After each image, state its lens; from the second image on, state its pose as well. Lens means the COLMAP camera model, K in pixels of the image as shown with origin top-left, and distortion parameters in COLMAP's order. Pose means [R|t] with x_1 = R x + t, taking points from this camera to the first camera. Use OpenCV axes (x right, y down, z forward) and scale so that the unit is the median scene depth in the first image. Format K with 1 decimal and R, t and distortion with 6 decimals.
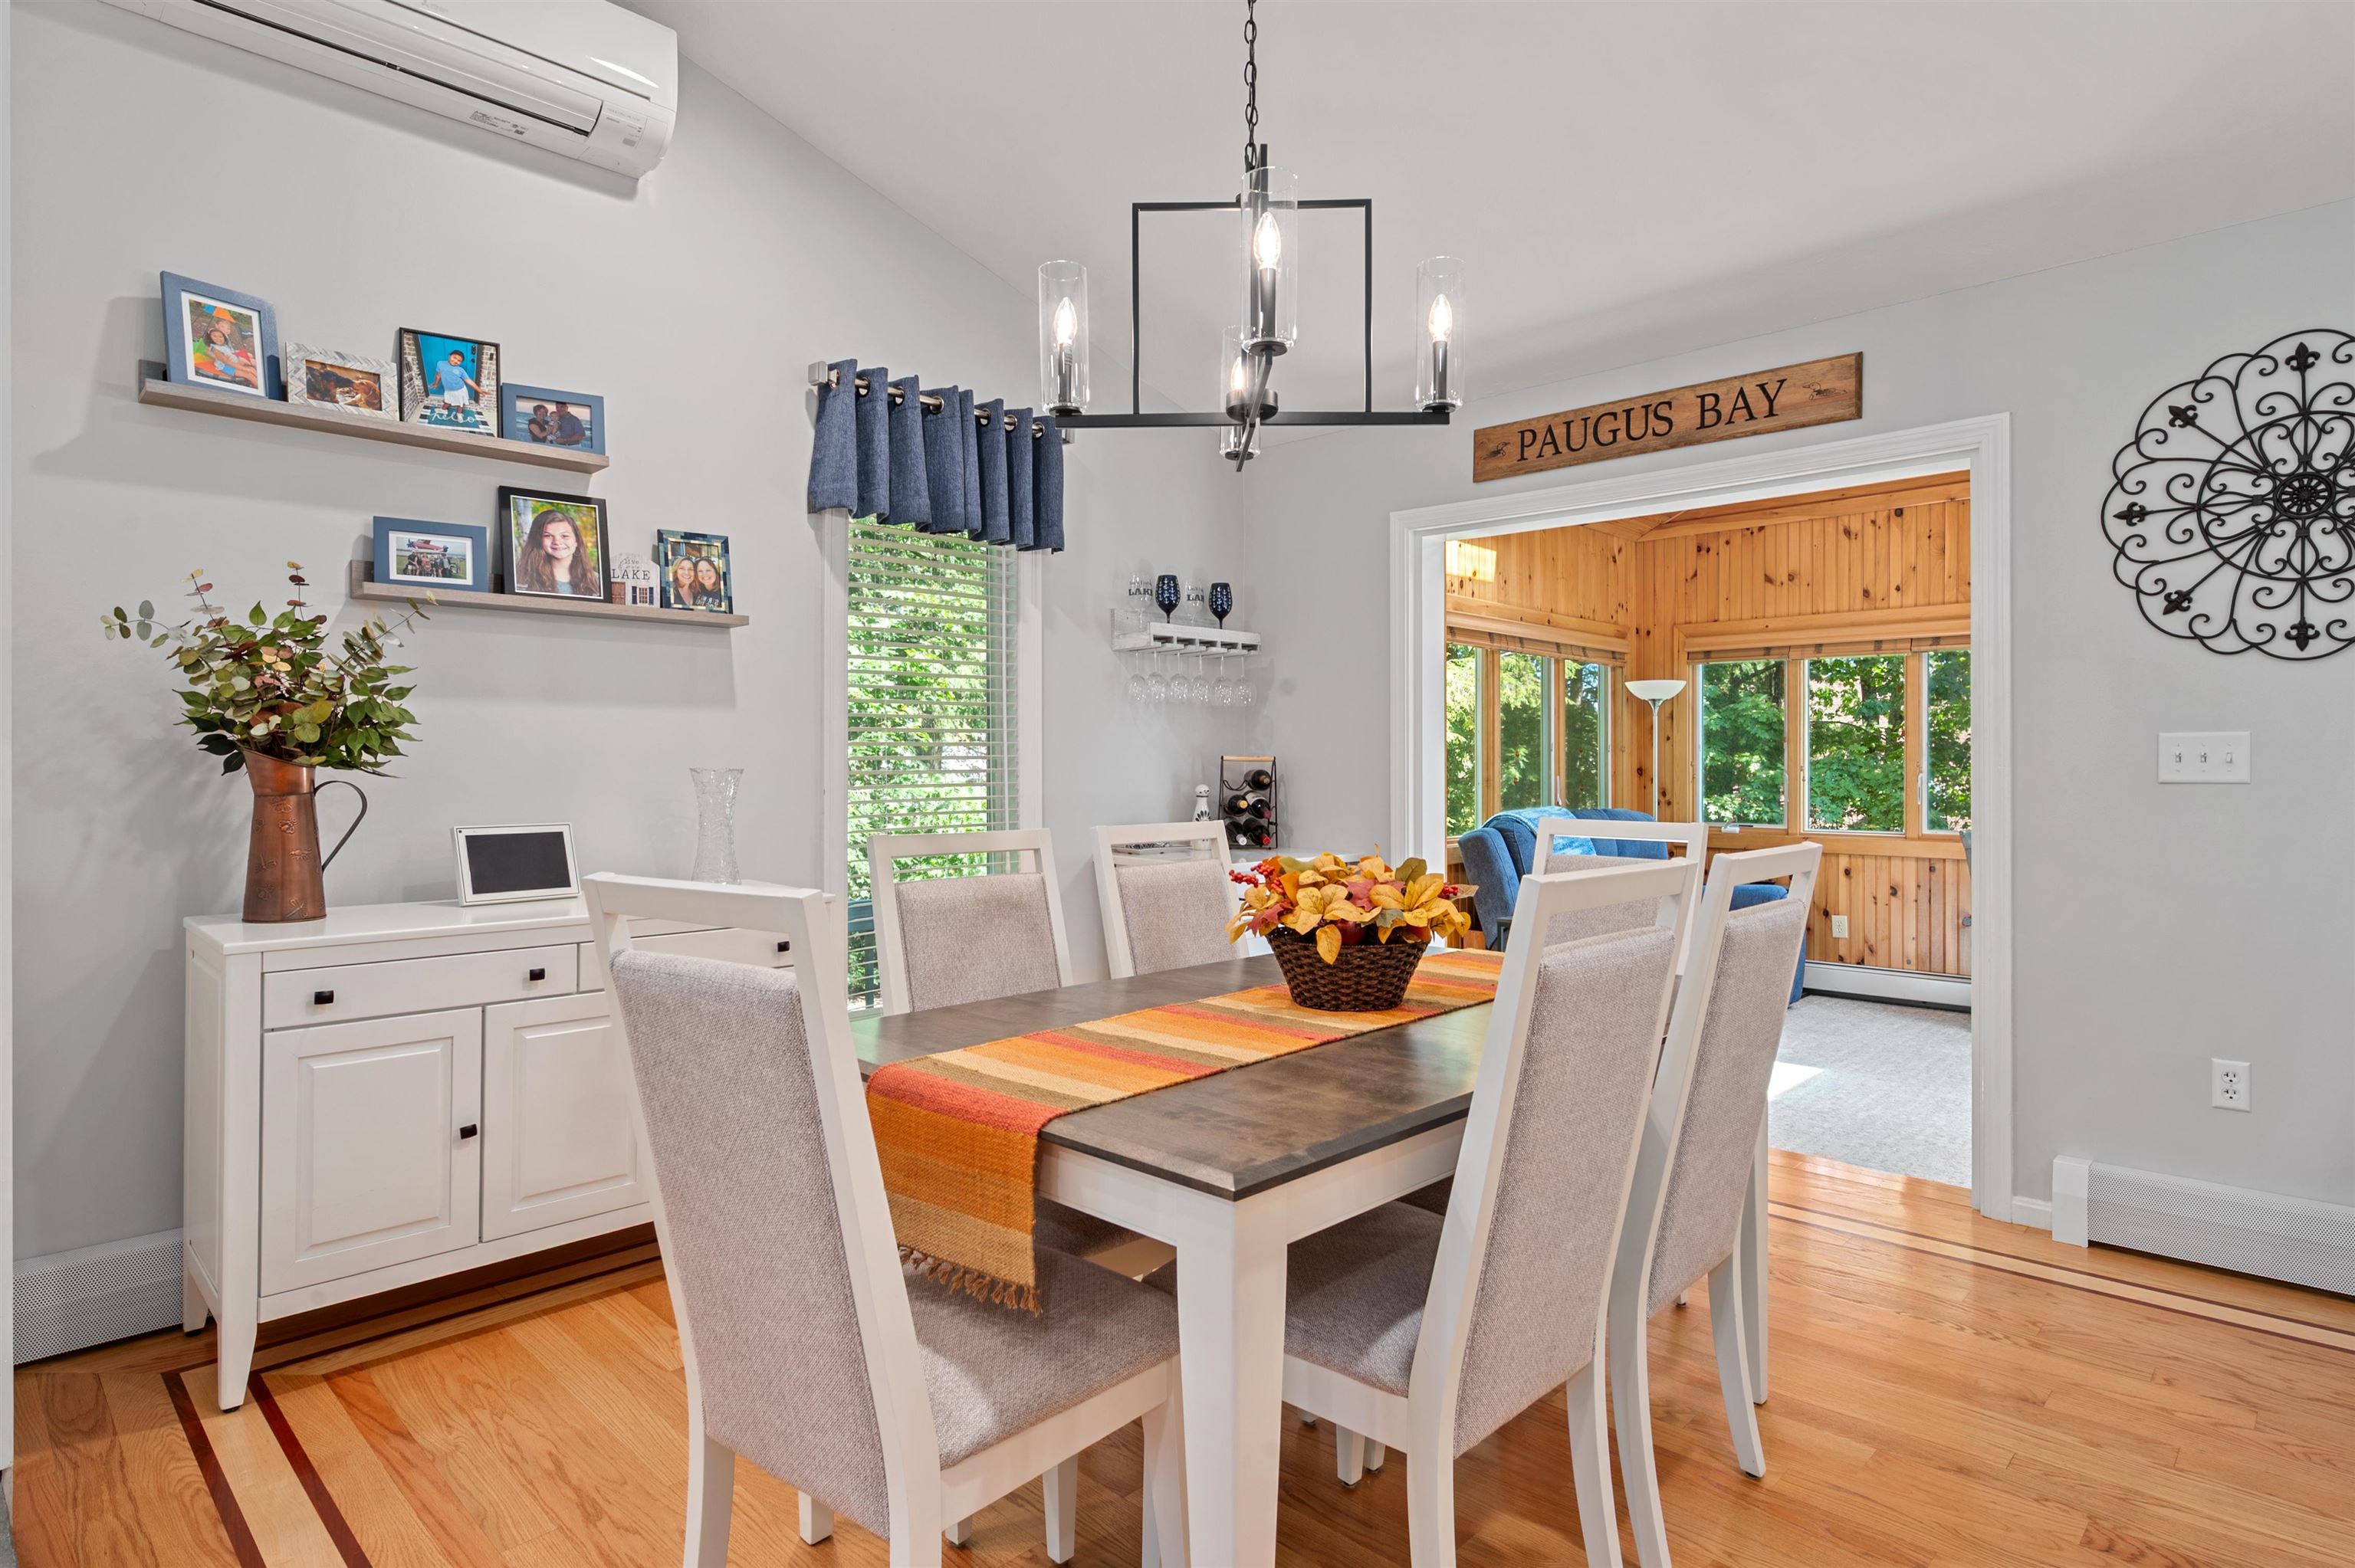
lens RADIAL K [[1241.5, 0, 1183.1], [0, 1241.5, 768.4], [0, 0, 1]] dist [0.000746, -0.000416]
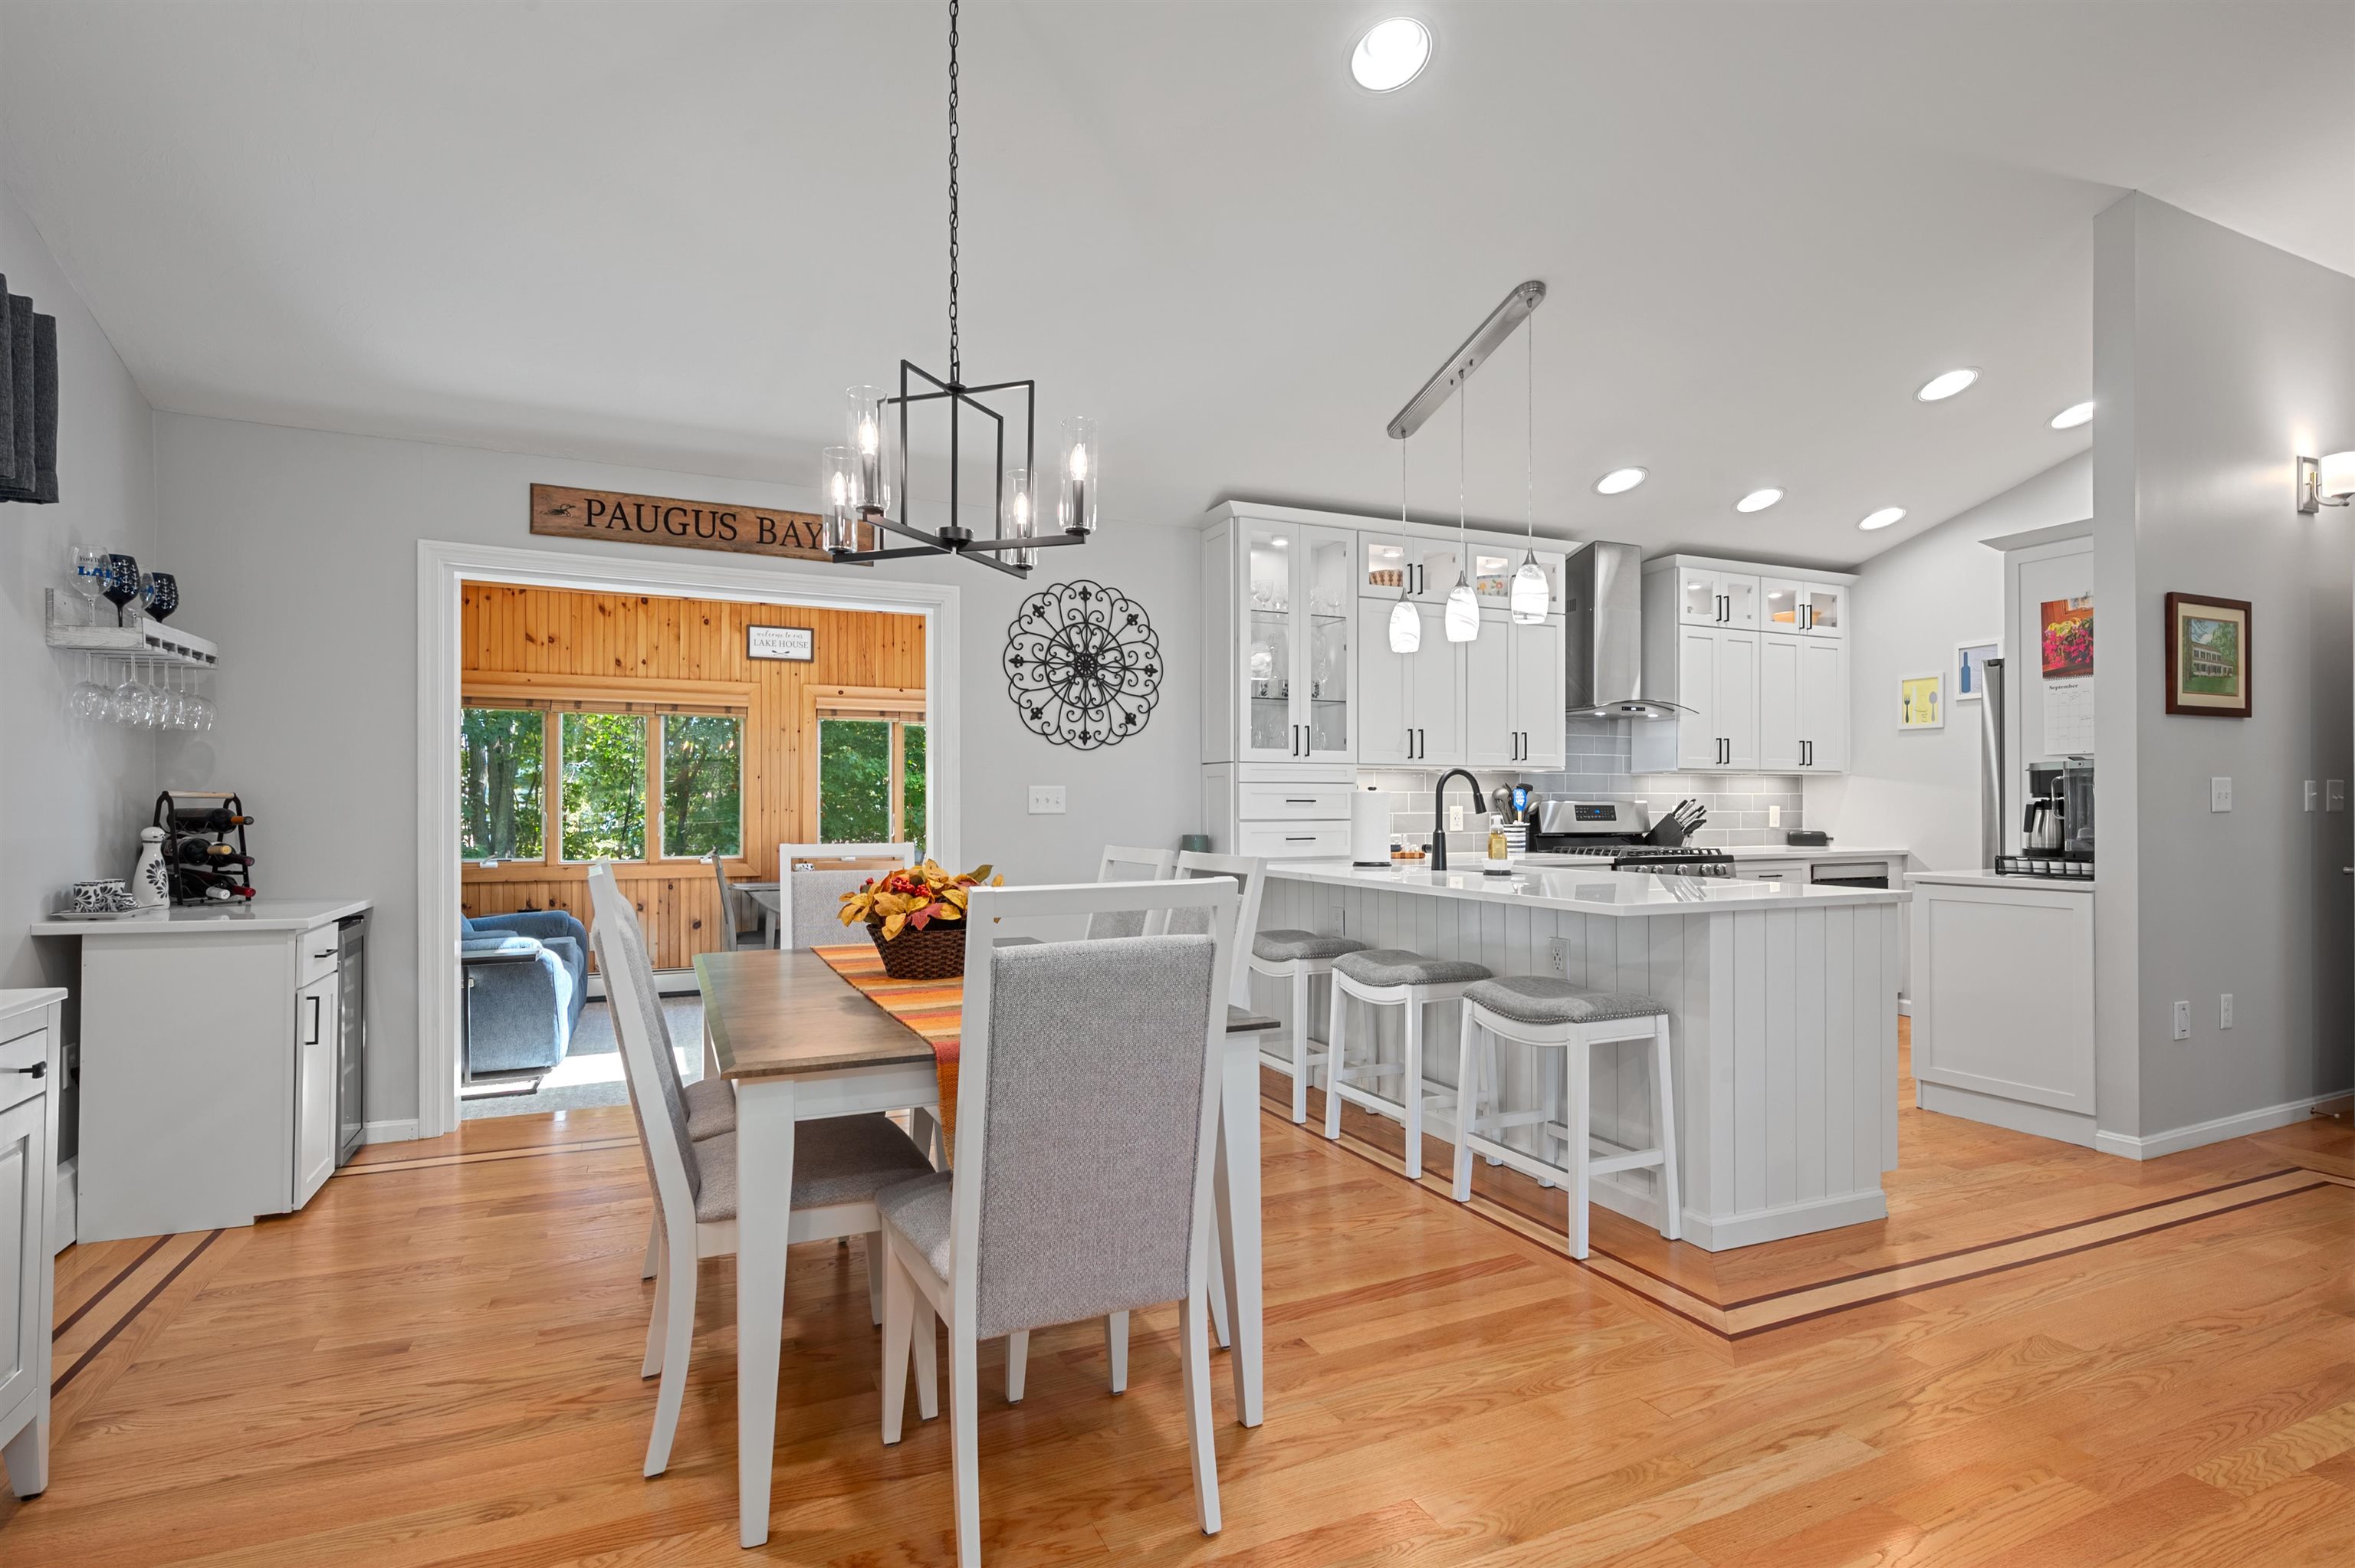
lens RADIAL K [[1150.3, 0, 1175.8], [0, 1150.3, 802.8], [0, 0, 1]] dist [-0.001136, -0.000589]
pose [[0.364012, 0.003649, 0.931387, -0.687451], [0.001805, 0.999988, -0.004623, 0.003268], [-0.931393, 0.003364, 0.364001, 0.208831]]
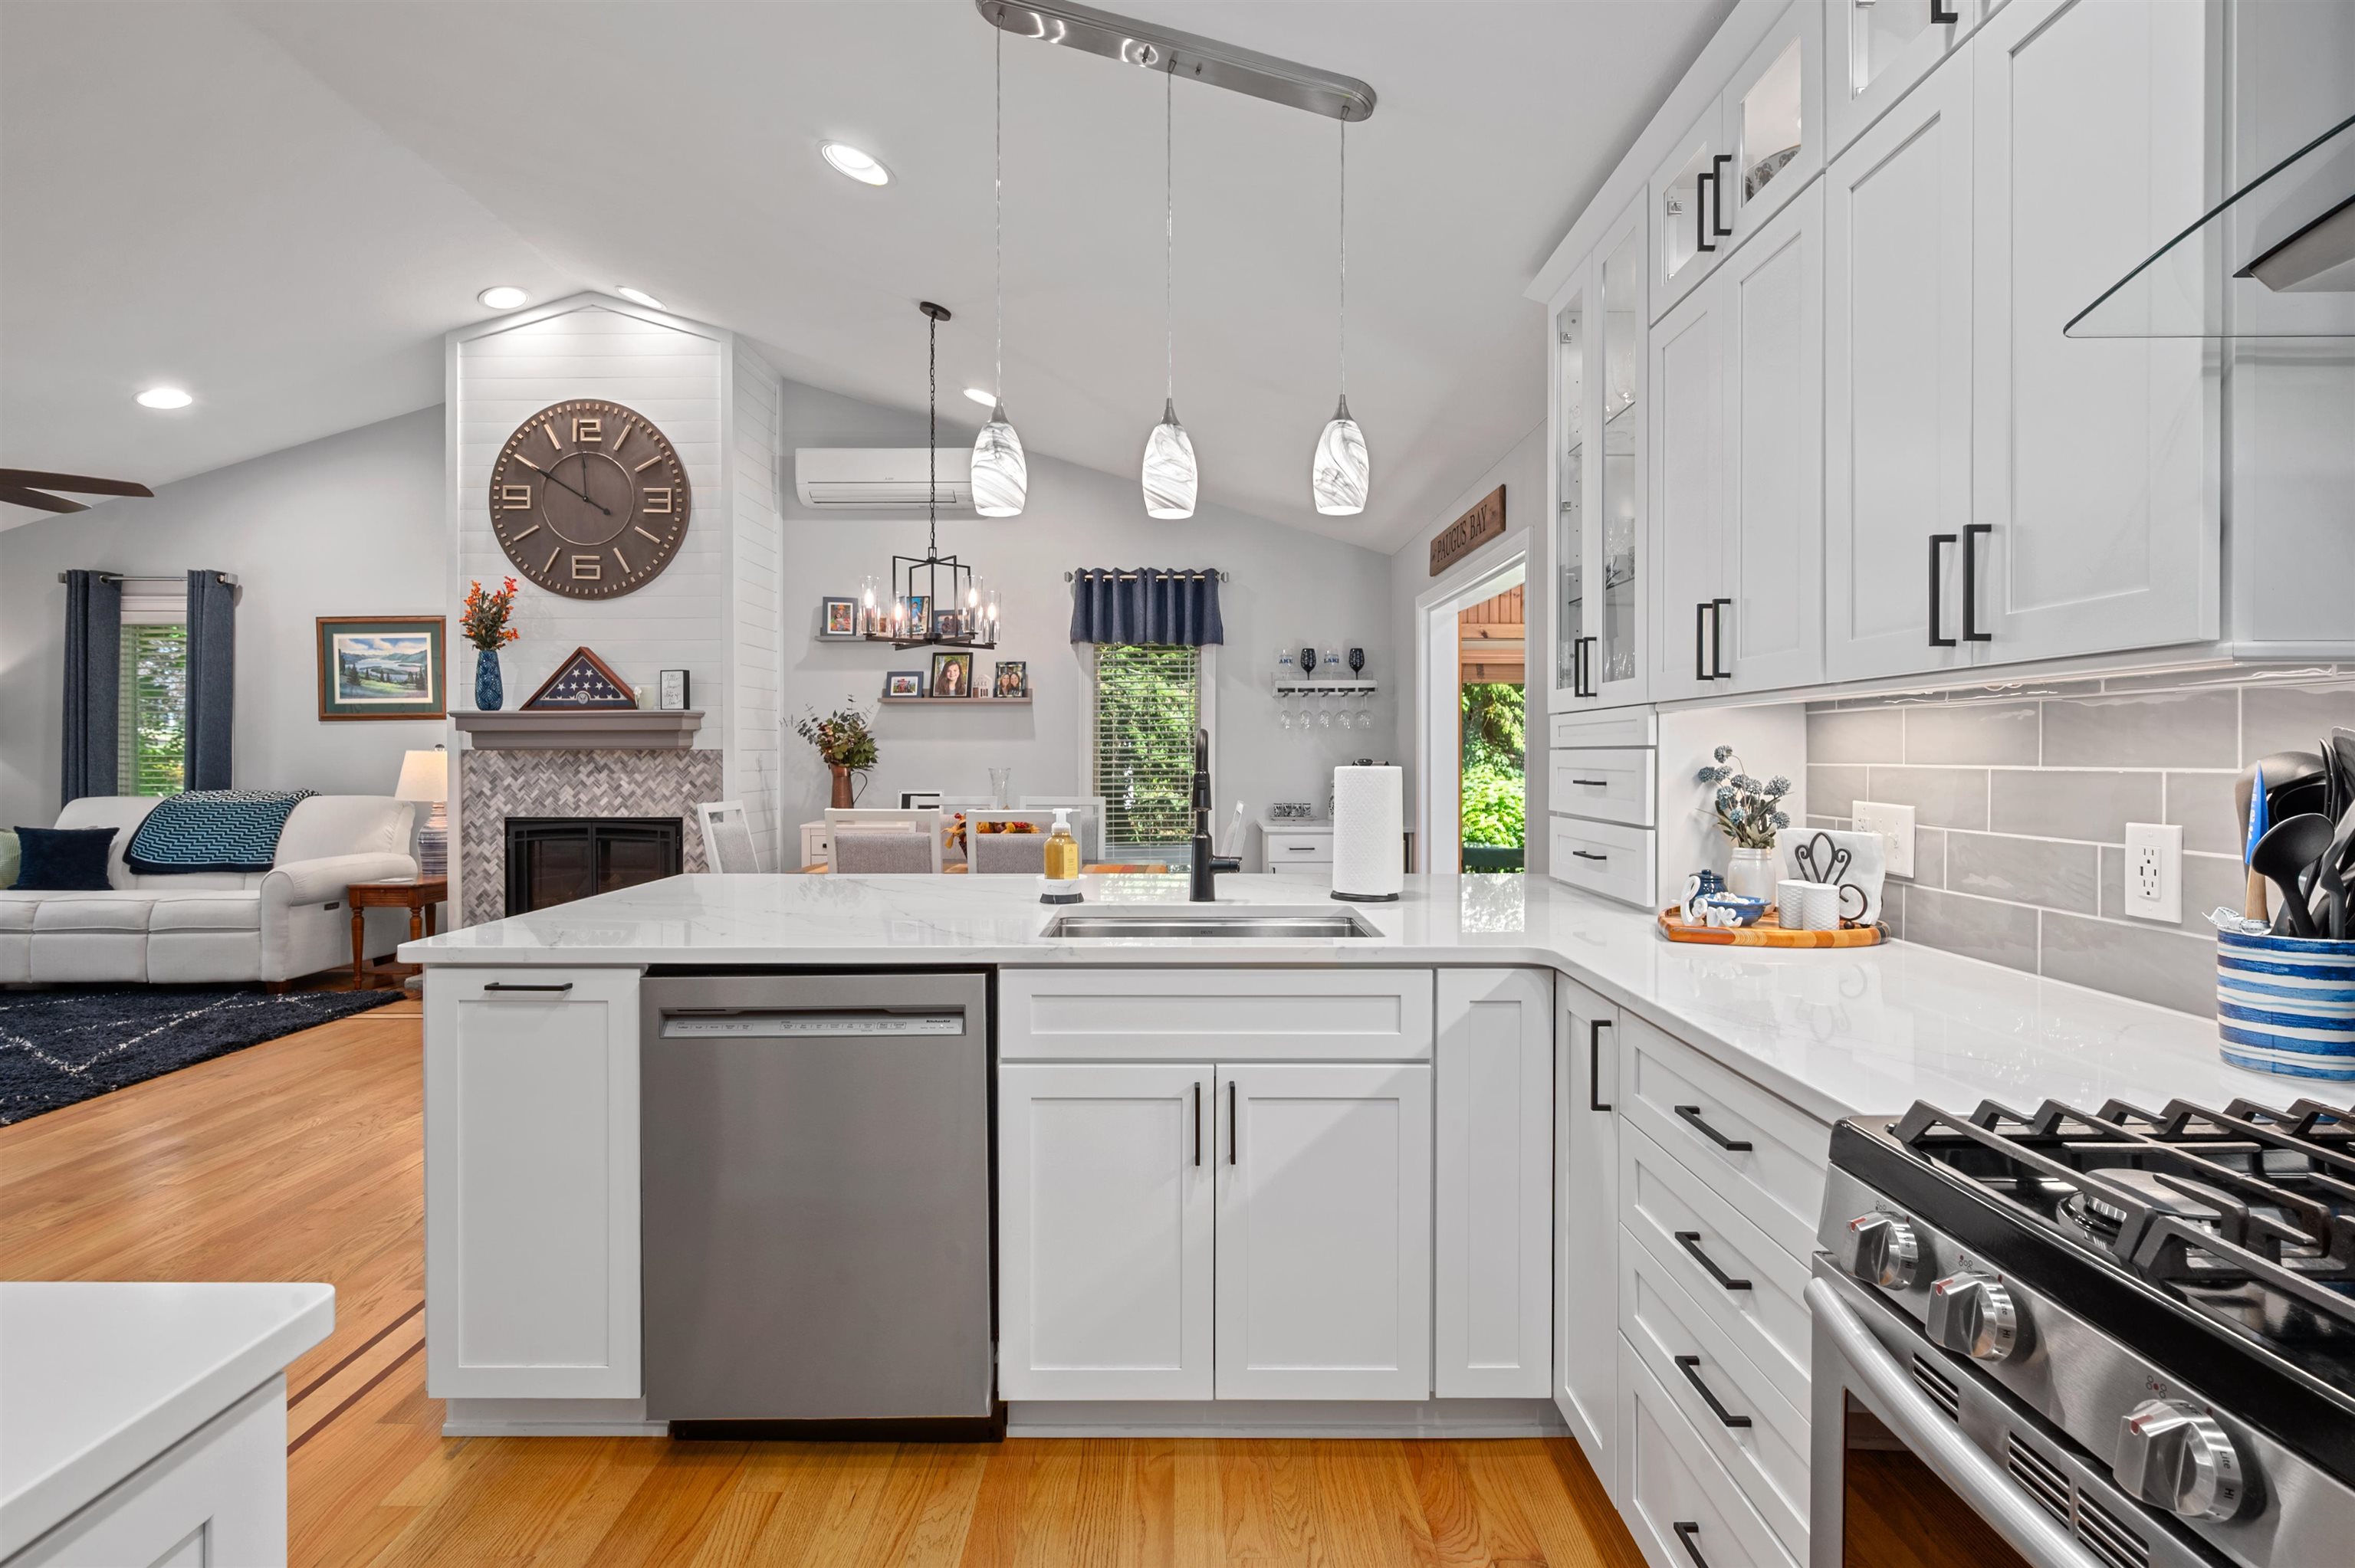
lens RADIAL K [[1099.4, 0, 1180.9], [0, 1099.4, 762.8], [0, 0, 1]] dist [-0.000211, 0.000069]
pose [[0.694646, 0.007506, -0.719313, 1.411371], [-0.002899, 0.999967, 0.007635, -0.028750], [0.719346, -0.003218, 0.694644, -0.166554]]
